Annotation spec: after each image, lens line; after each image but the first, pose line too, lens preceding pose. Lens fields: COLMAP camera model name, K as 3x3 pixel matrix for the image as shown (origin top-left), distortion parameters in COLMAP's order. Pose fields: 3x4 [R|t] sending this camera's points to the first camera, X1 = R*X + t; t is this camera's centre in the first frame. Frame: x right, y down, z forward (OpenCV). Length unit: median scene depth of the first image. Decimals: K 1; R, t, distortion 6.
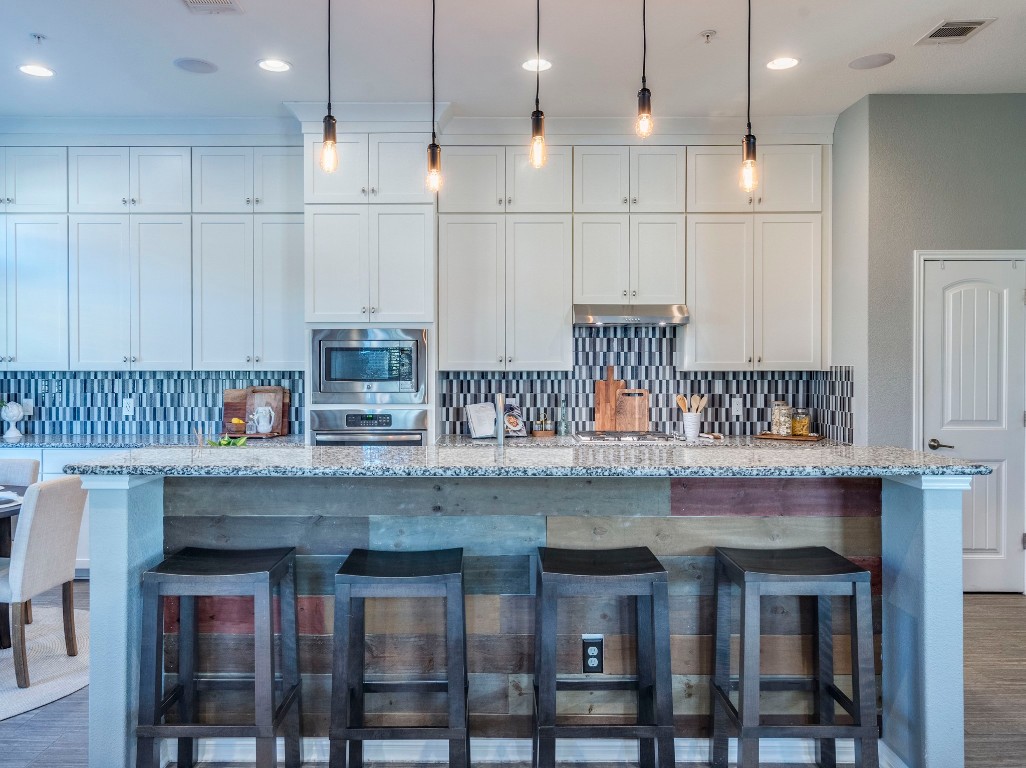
lens RADIAL K [[788.8, 0, 507.9], [0, 788.8, 373.8], [0, 0, 1]] dist [-0.001623, -0.008782]
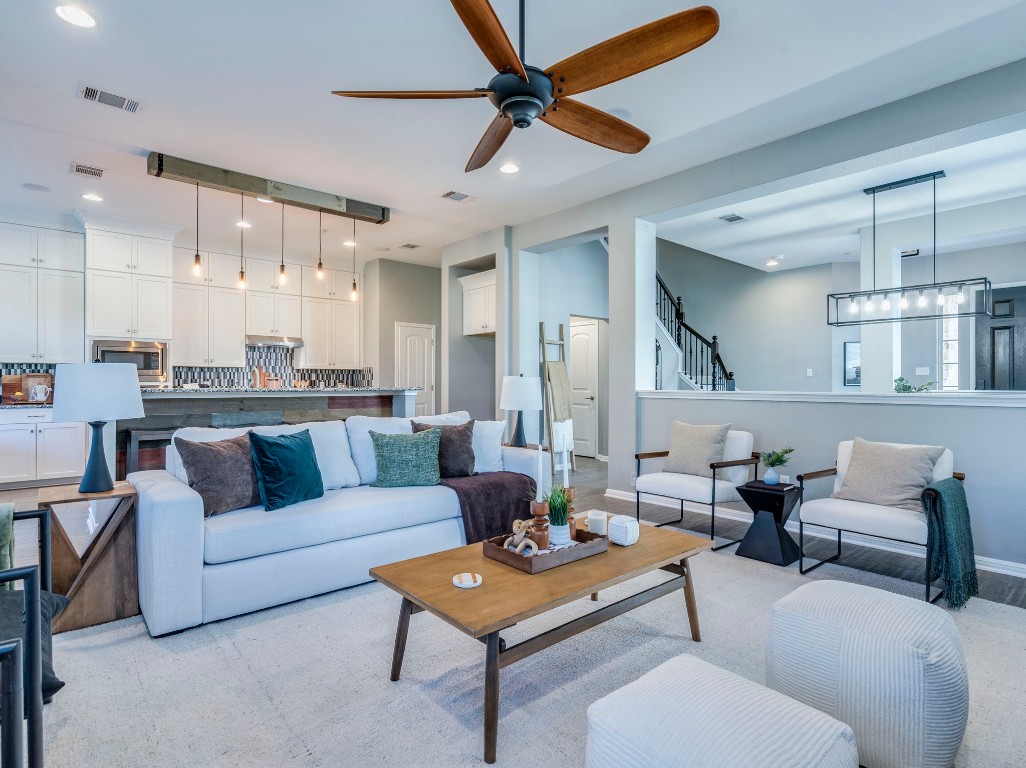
lens RADIAL K [[537.5, 0, 507.1], [0, 537.5, 386.4], [0, 0, 1]] dist [-0.011885, 0.002842]
pose [[0.757324, -0.000187, 0.653040, -0.300045], [0.005447, 0.999967, -0.006029, 0.056535], [-0.653017, 0.008123, 0.757300, -0.478175]]
